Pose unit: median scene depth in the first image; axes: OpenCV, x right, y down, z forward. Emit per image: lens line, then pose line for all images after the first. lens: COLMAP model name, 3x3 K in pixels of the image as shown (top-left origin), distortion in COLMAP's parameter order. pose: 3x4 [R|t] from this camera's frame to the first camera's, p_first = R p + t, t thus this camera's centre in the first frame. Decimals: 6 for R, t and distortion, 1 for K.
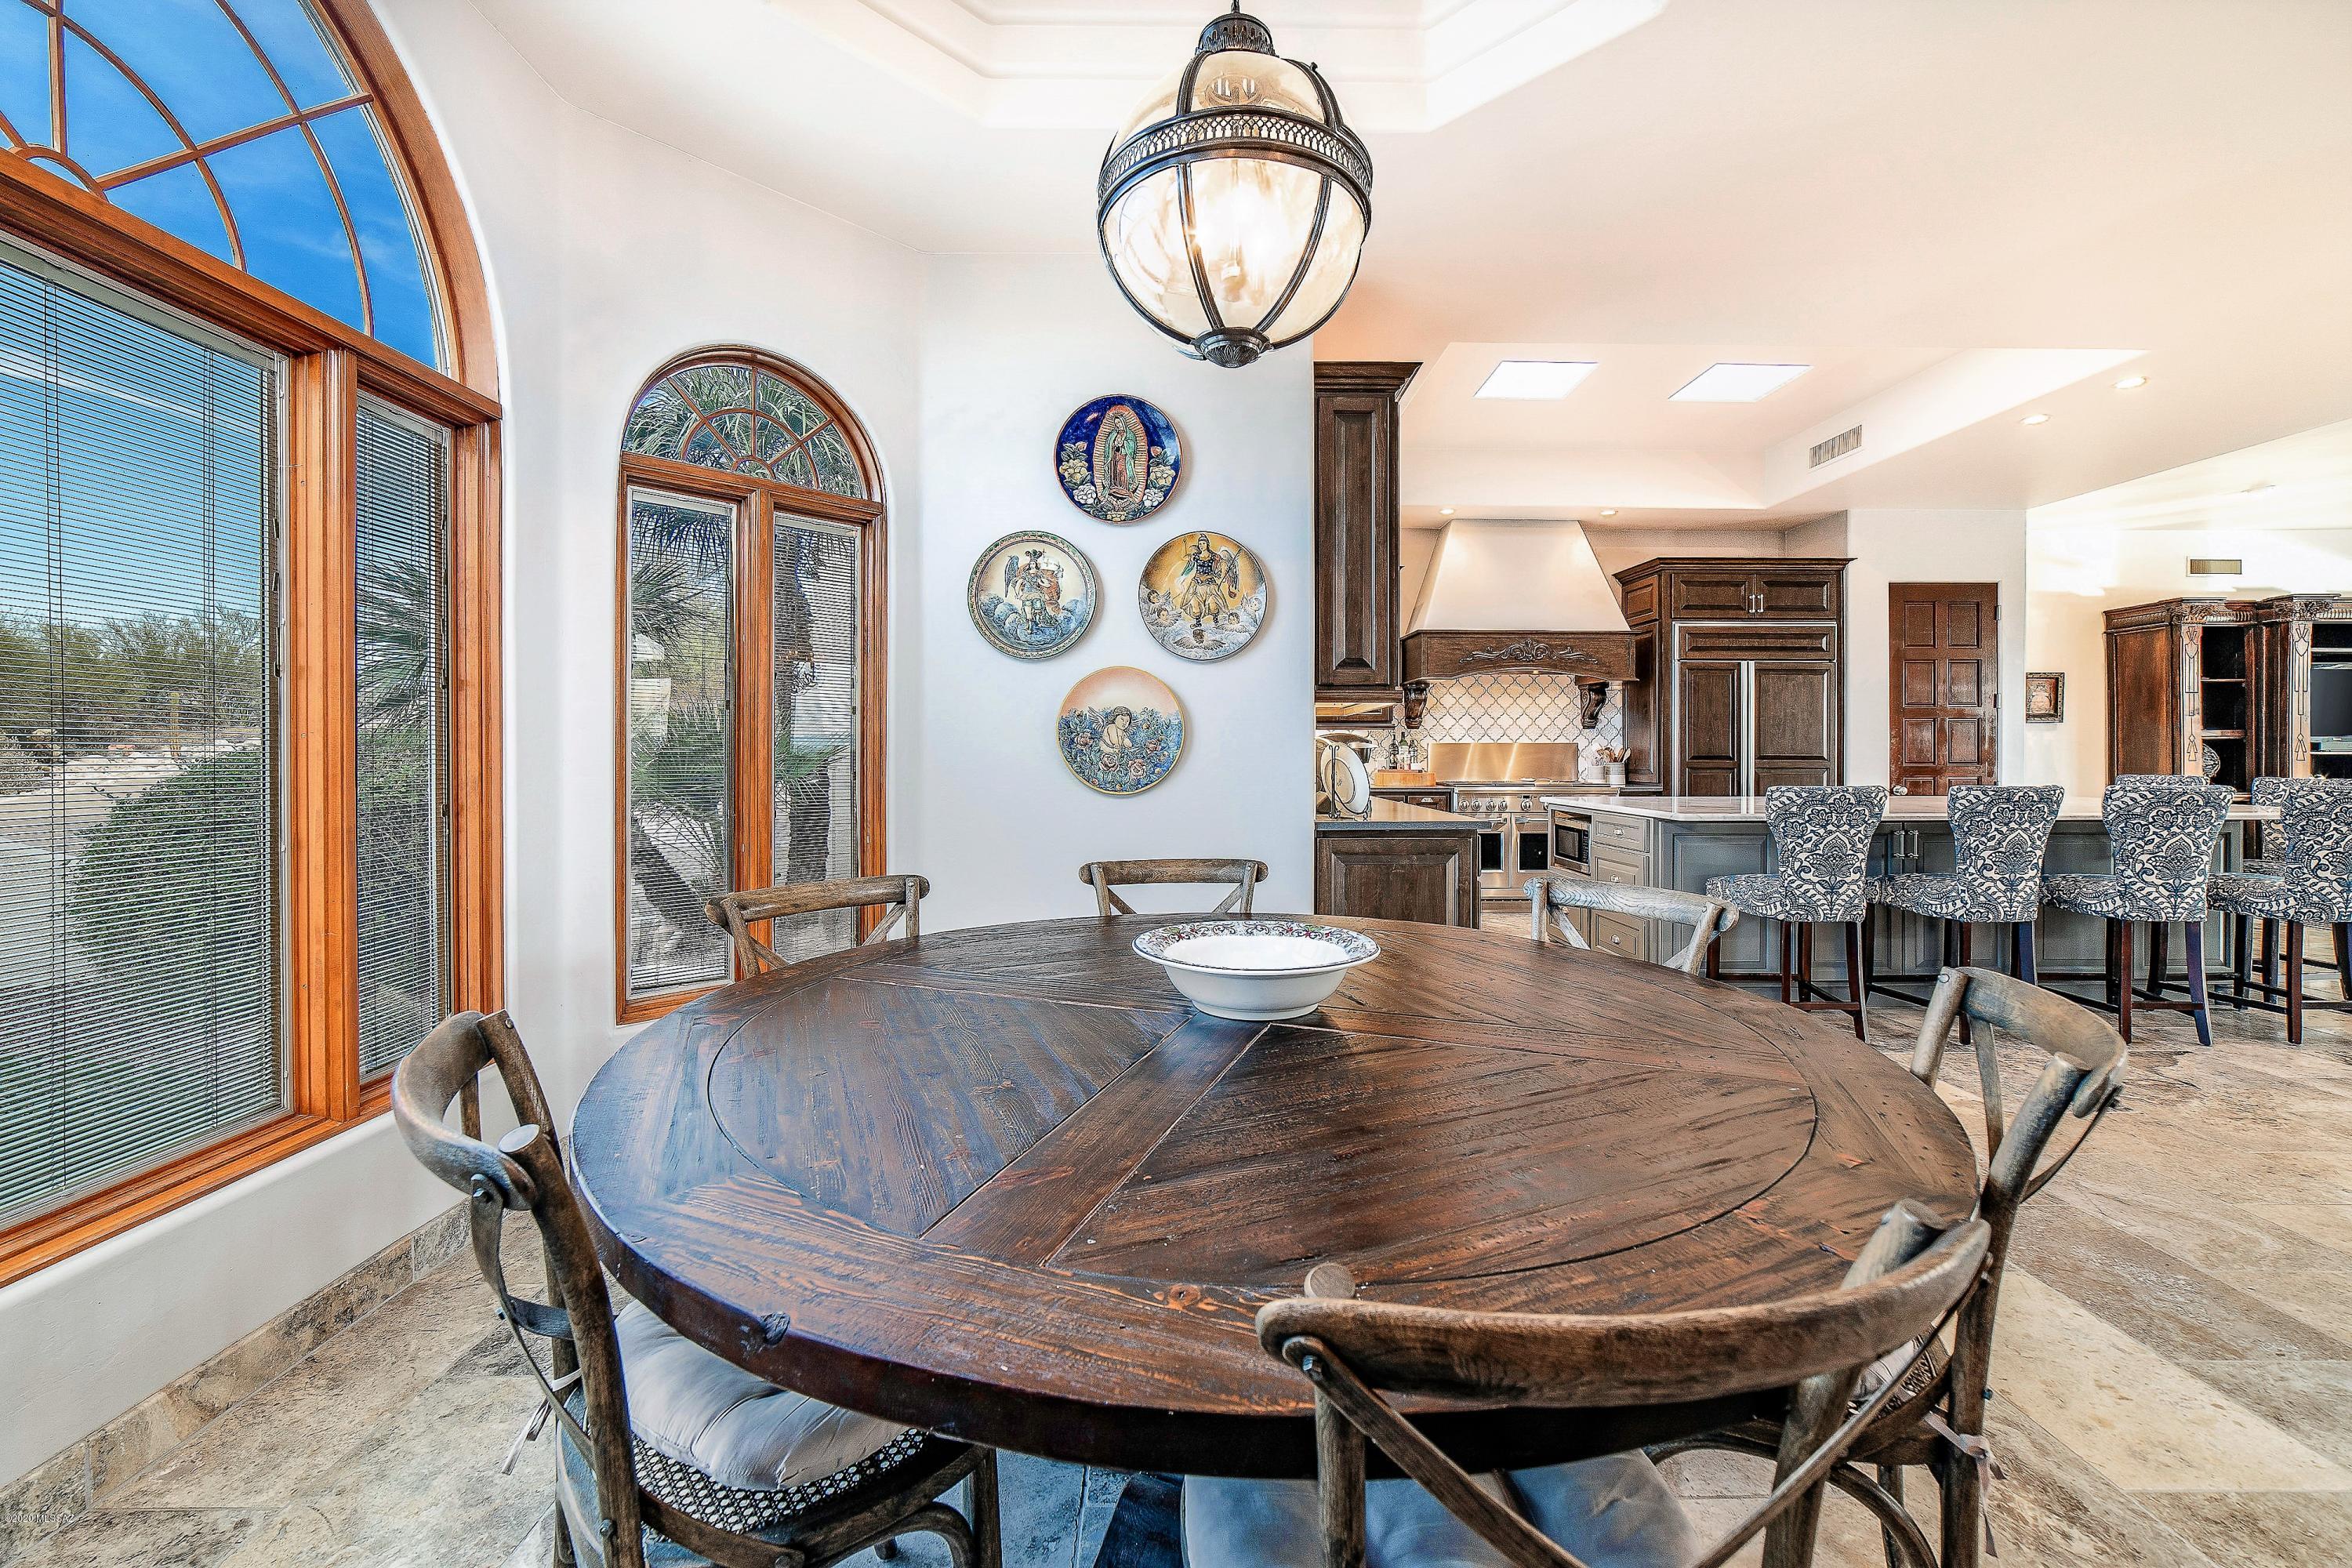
lens RADIAL K [[906.4, 0, 1180.5], [0, 906.4, 754.2], [0, 0, 1]] dist [-0.000531, 0.000038]
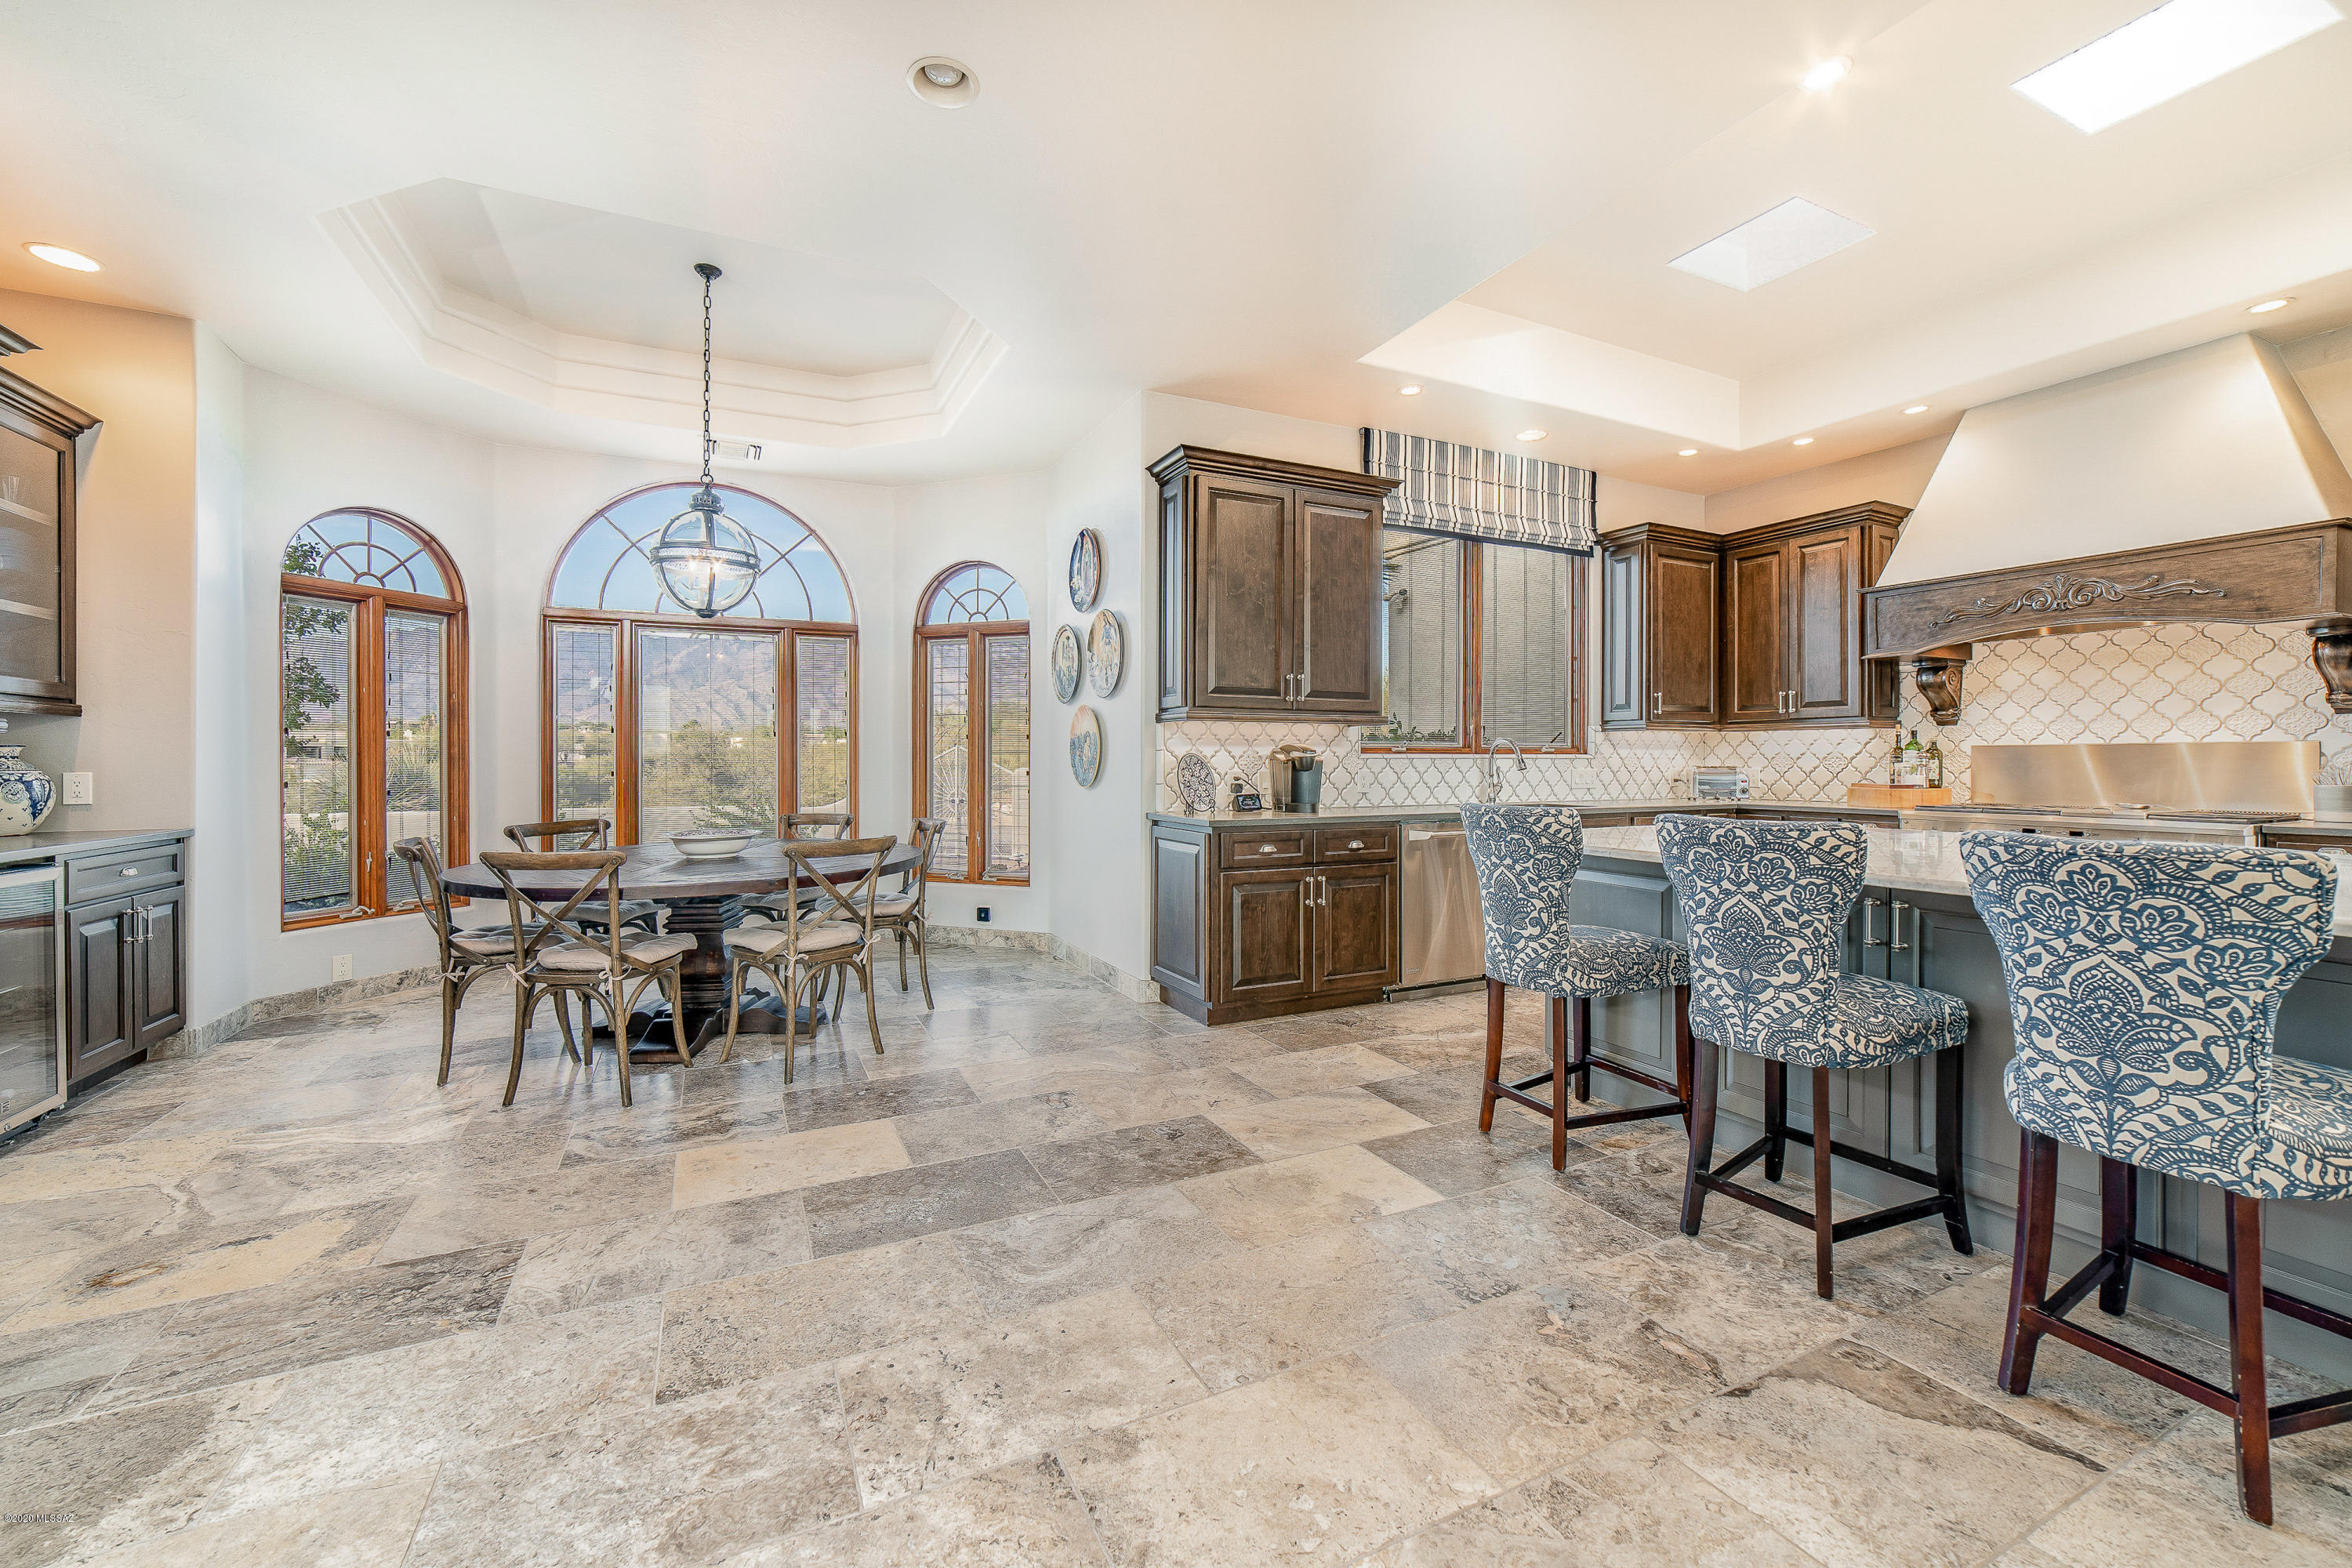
lens RADIAL K [[921.4, 0, 1240.3], [0, 921.4, 768.5], [0, 0, 1]] dist [-0.001343, 0.000302]
pose [[0.473881, 0.006946, -0.880562, 0.611644], [-0.001509, 0.999974, 0.007076, -0.000139], [0.880588, -0.002025, 0.473879, 0.210074]]
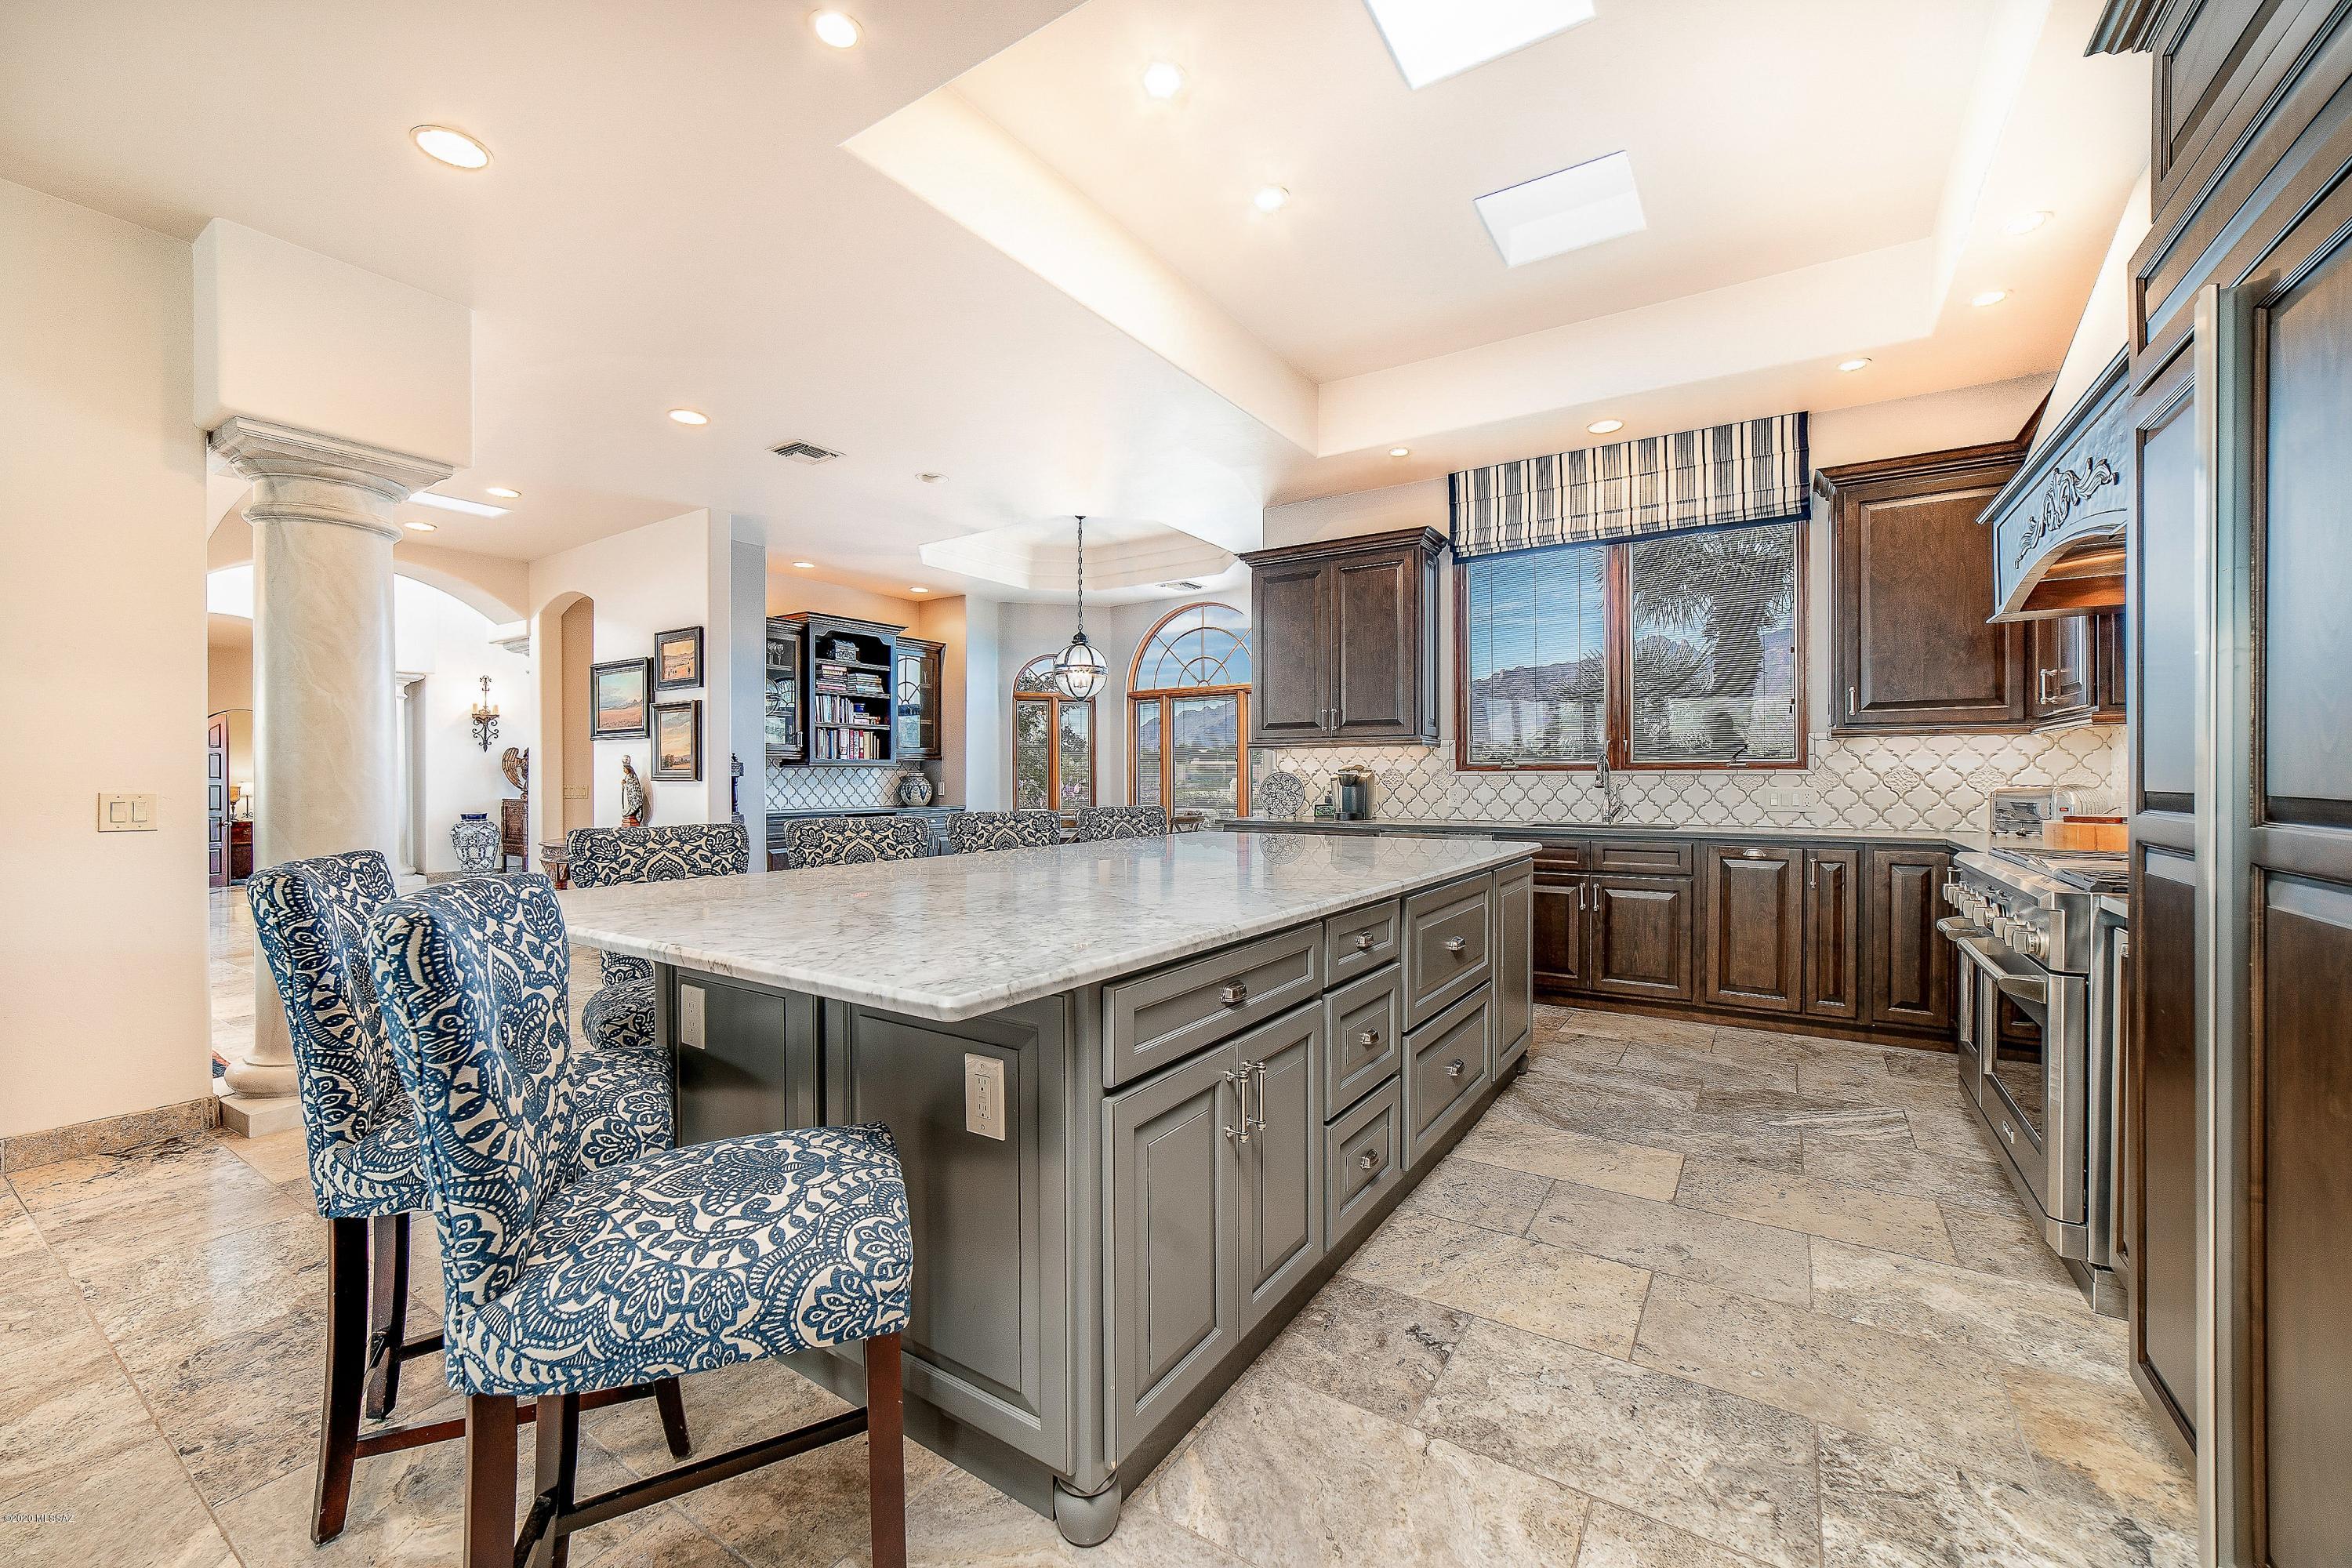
lens RADIAL K [[968.6, 0, 1261.2], [0, 968.6, 778.9], [0, 0, 1]] dist [-0.000620, 0.000085]
pose [[-0.478322, -0.000762, -0.878184, 0.811616], [-0.001783, 0.999998, 0.000103, 0.000208], [0.878183, 0.001616, -0.478323, 0.833083]]
